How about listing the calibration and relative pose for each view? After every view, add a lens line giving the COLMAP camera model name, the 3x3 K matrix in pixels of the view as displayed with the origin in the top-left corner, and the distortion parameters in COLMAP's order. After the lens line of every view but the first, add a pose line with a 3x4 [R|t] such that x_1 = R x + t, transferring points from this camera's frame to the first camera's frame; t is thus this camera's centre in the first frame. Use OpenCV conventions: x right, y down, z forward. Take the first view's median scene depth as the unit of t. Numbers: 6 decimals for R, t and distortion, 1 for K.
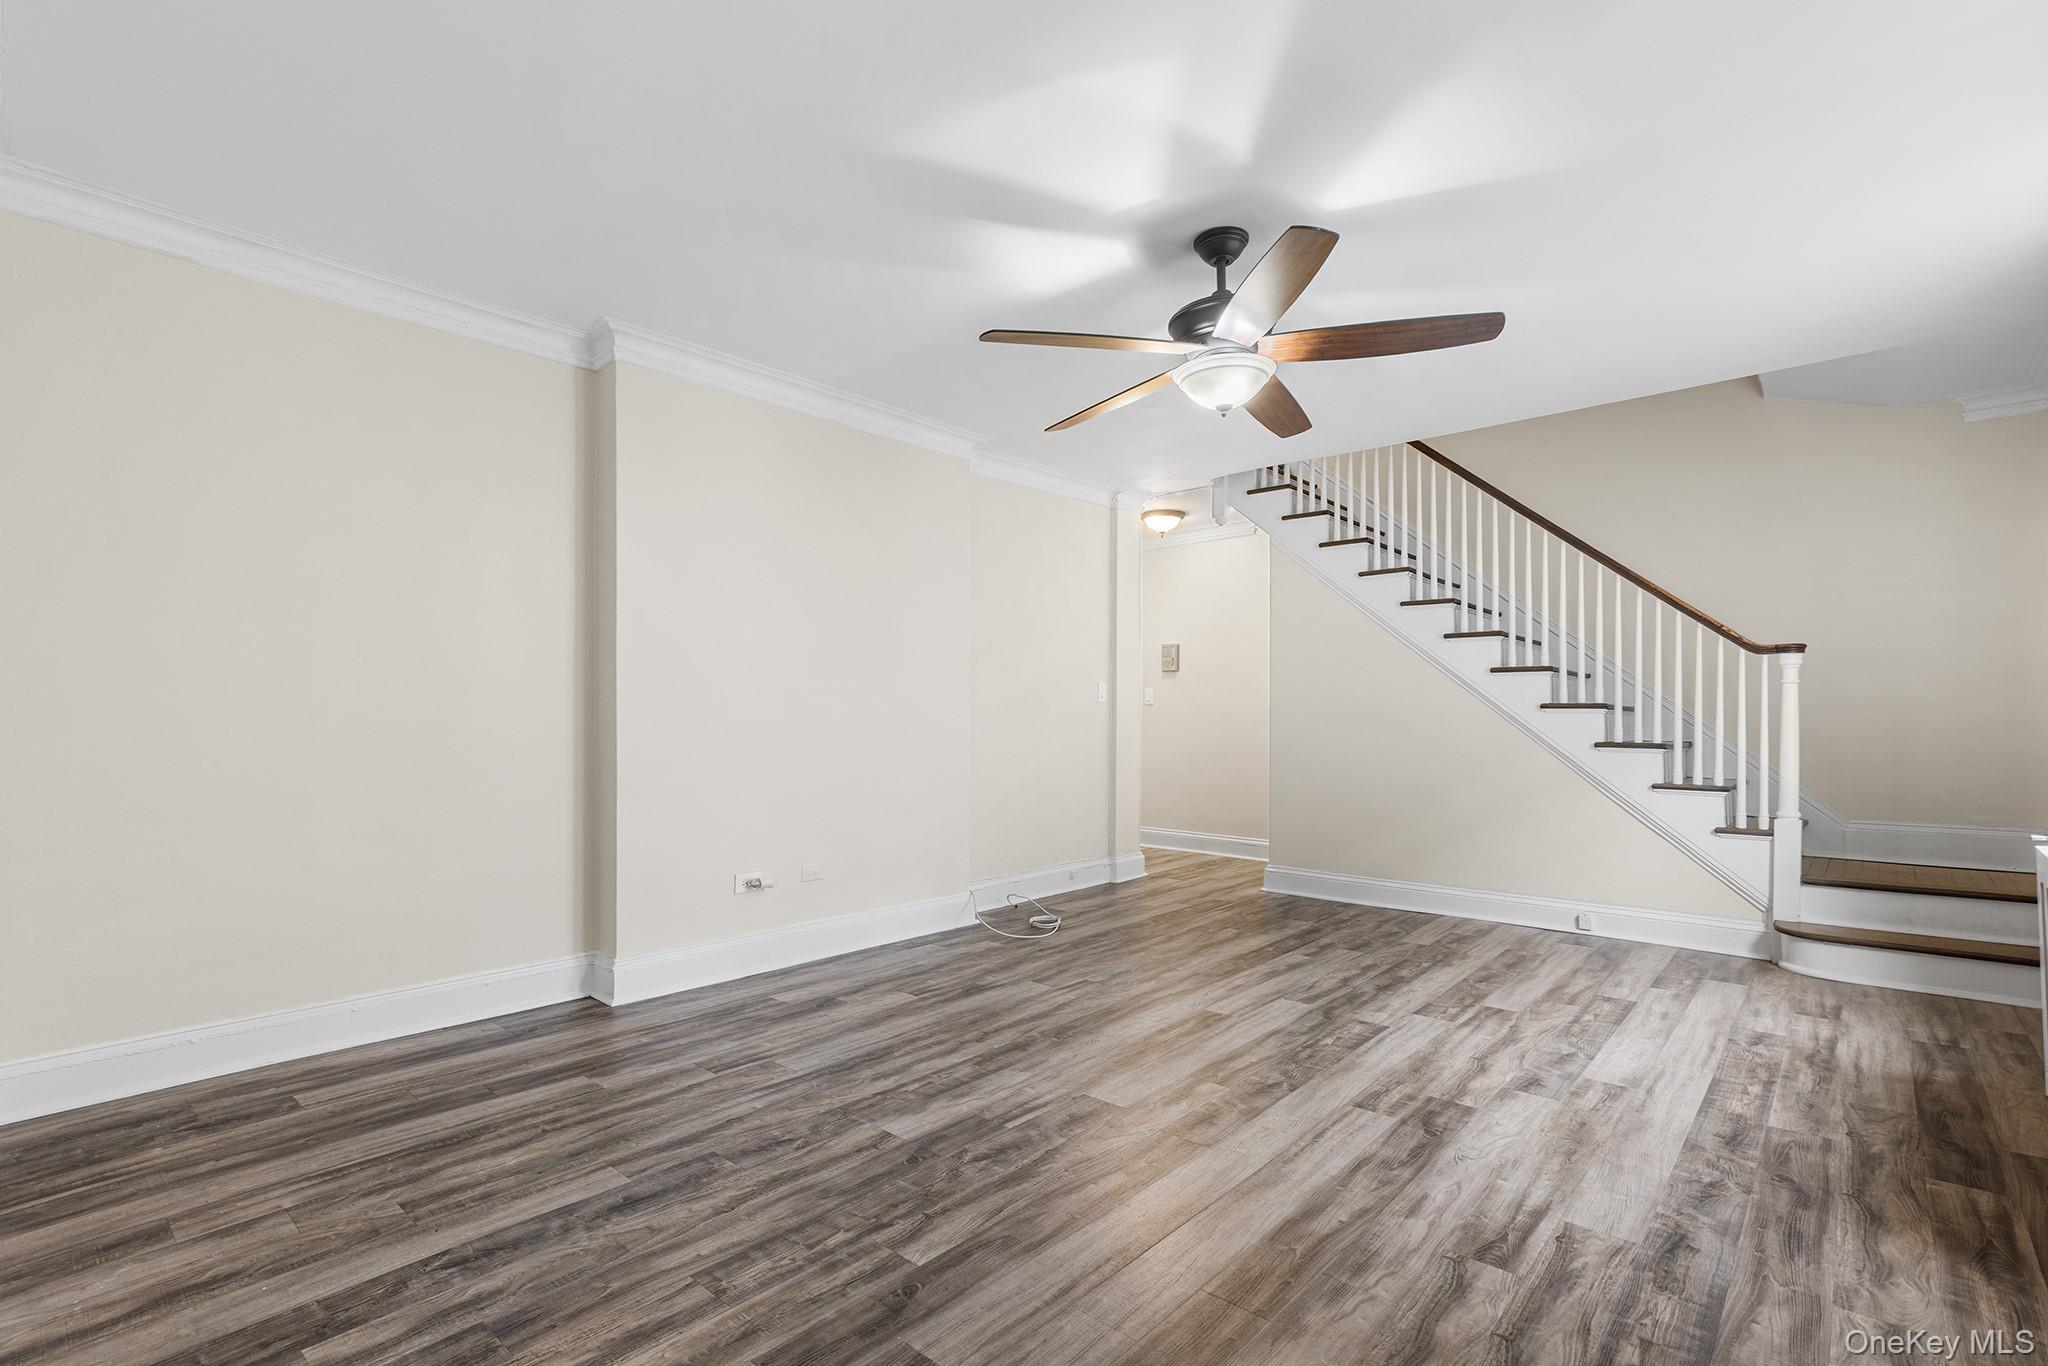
lens RADIAL K [[942.9, 0, 1003.2], [0, 942.9, 708.7], [0, 0, 1]] dist [0.001932, -0.000825]
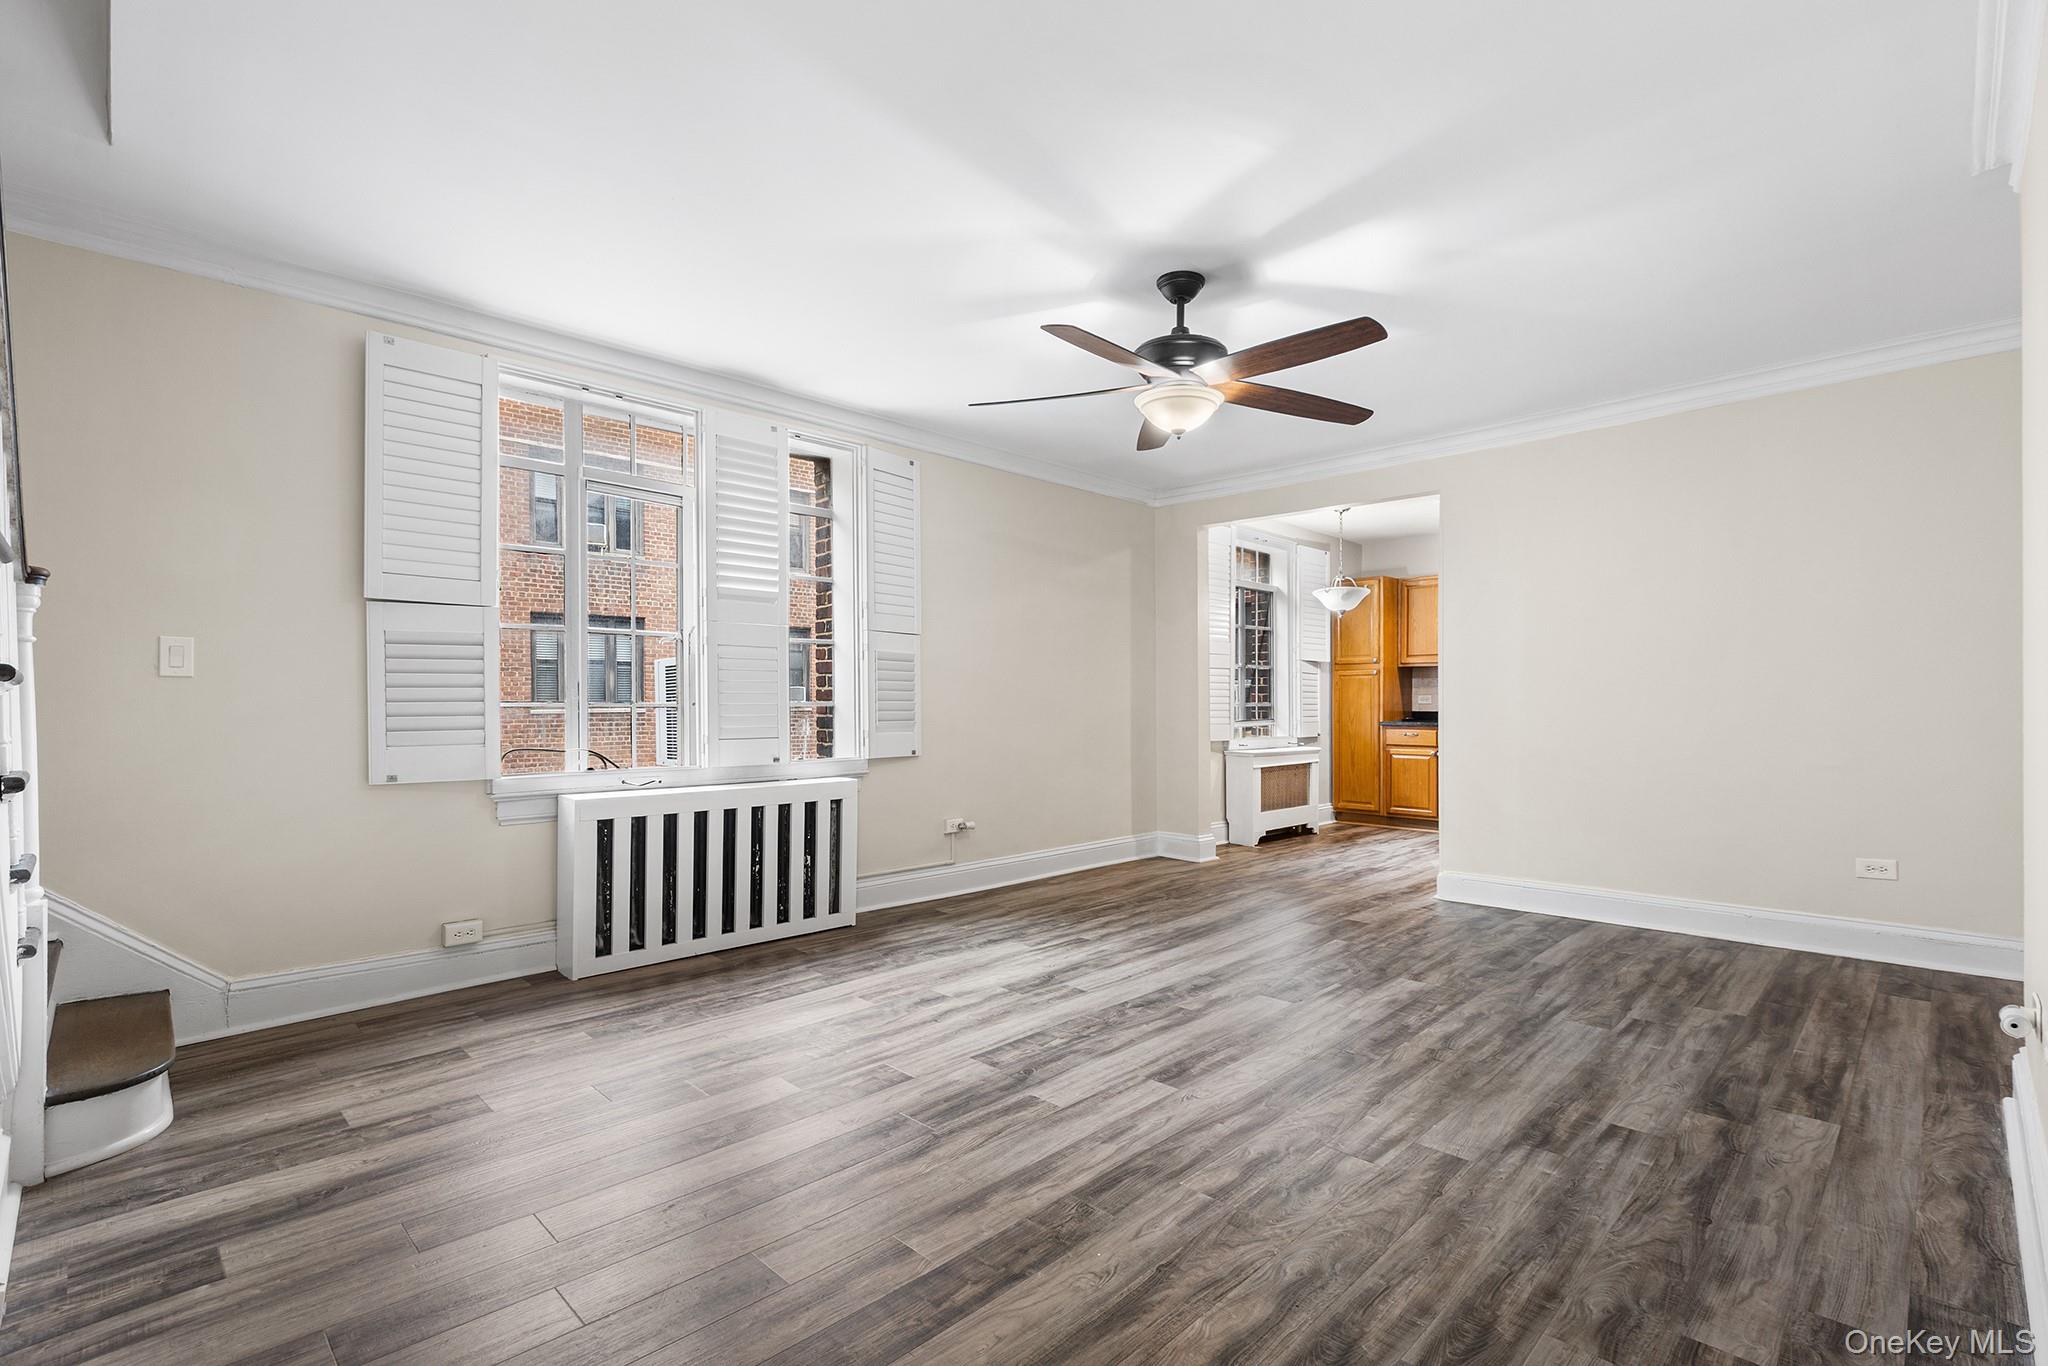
lens RADIAL K [[942.9, 0, 1003.2], [0, 942.9, 708.7], [0, 0, 1]] dist [0.001932, -0.000825]
pose [[-0.998281, 0.002324, 0.058560, 0.371742], [0.002281, 0.999997, -0.000811, 0.016494], [-0.058562, -0.000677, -0.998284, 2.129087]]
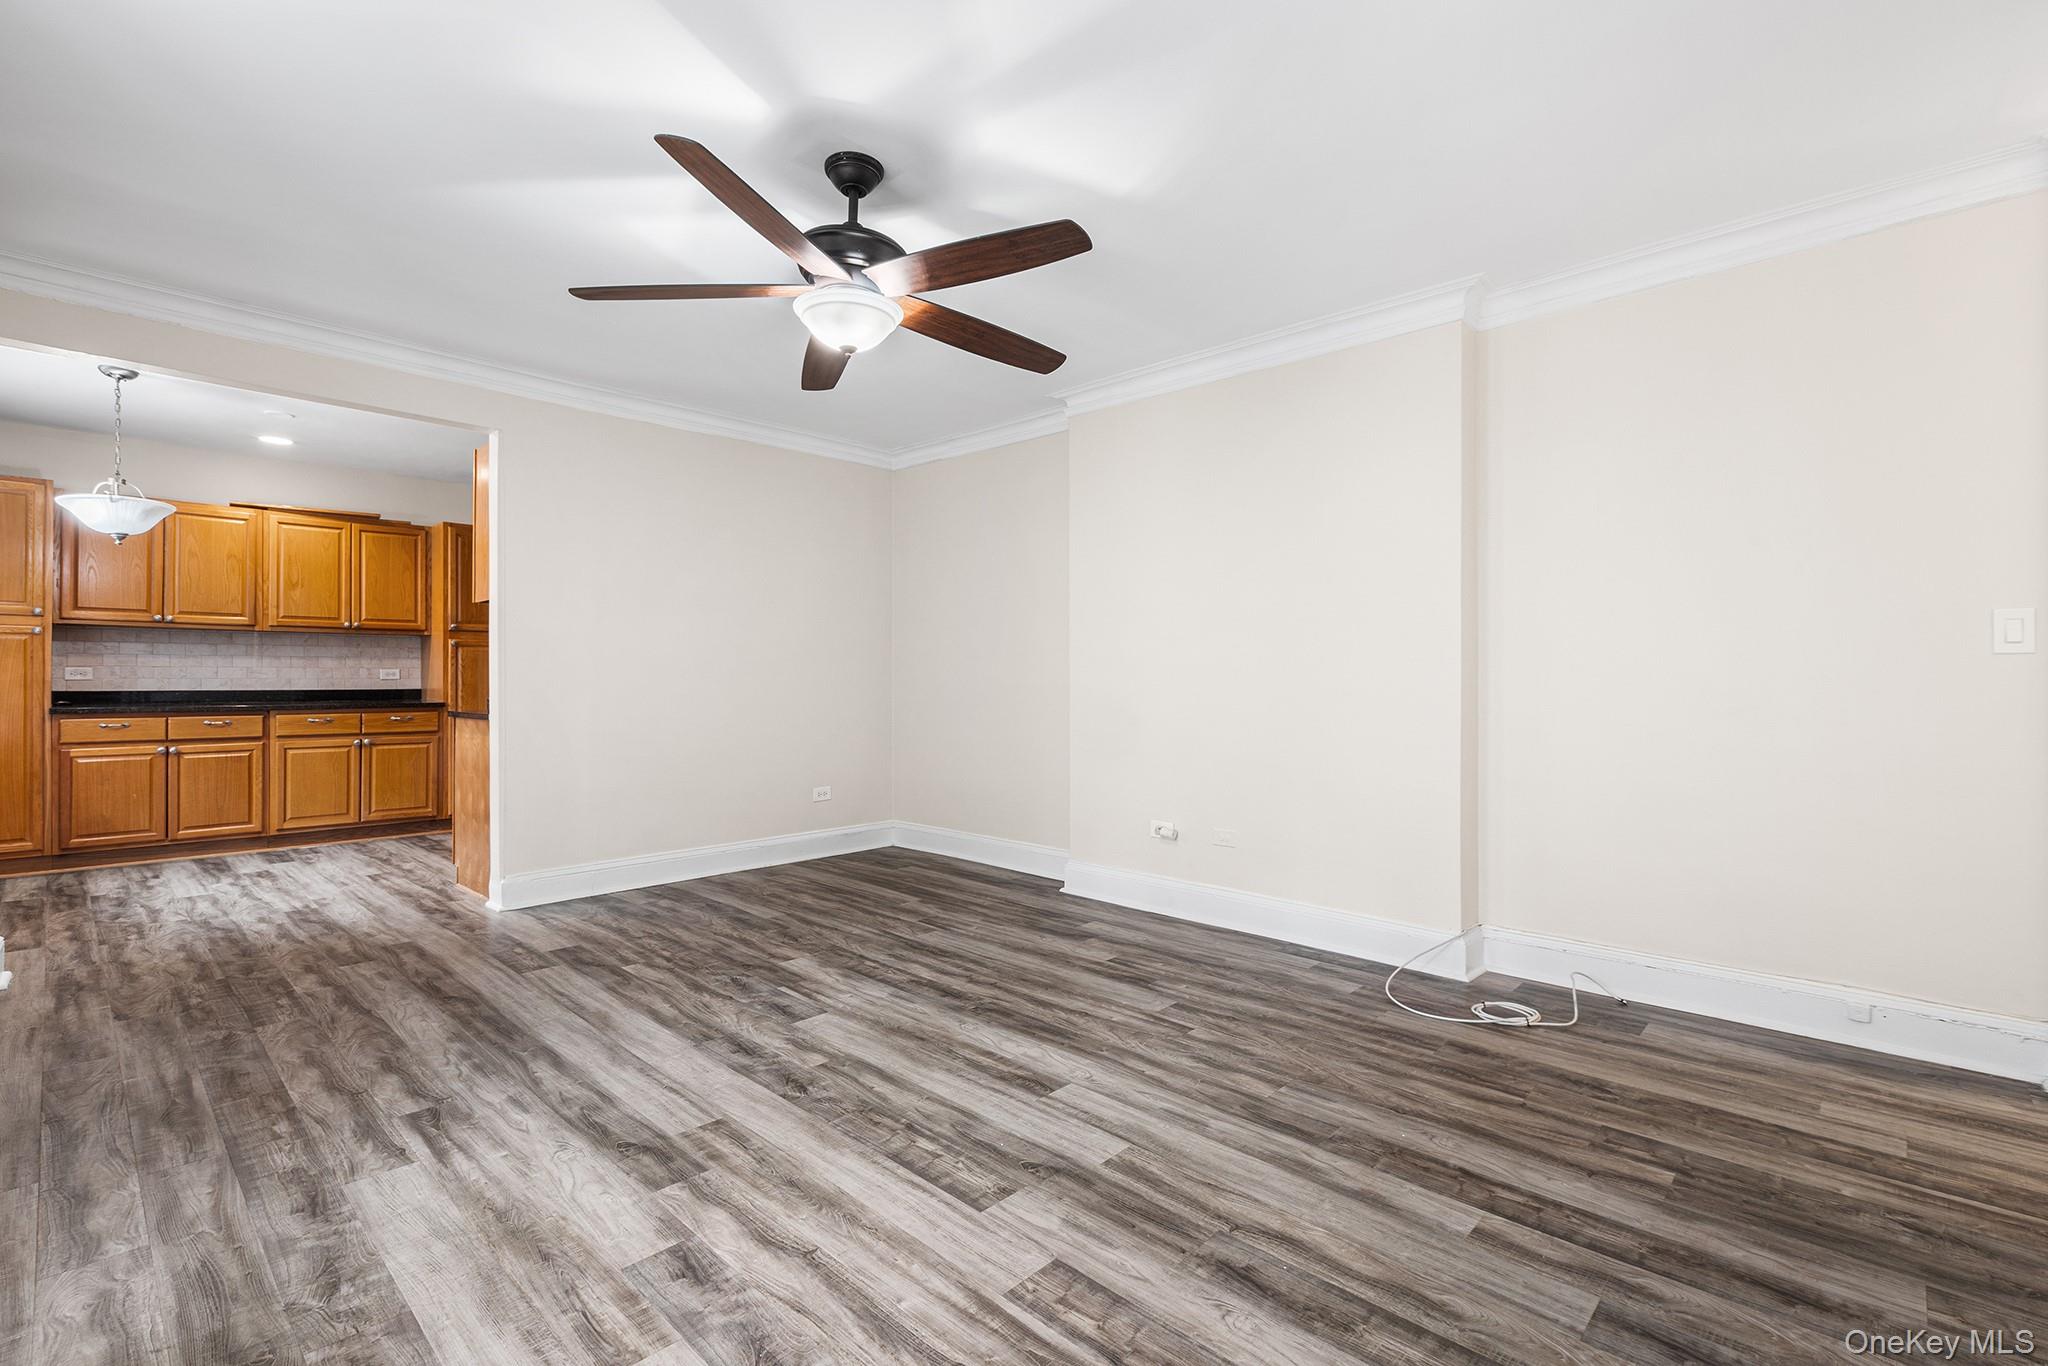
lens RADIAL K [[921.8, 0, 1035.4], [0, 921.8, 678.4], [0, 0, 1]] dist [0.001056, 0.000164]
pose [[-0.014706, 0.002002, -0.999890, 1.120712], [0.003596, 0.999992, 0.001950, 0.003254], [0.999885, -0.003567, -0.014713, 1.187436]]
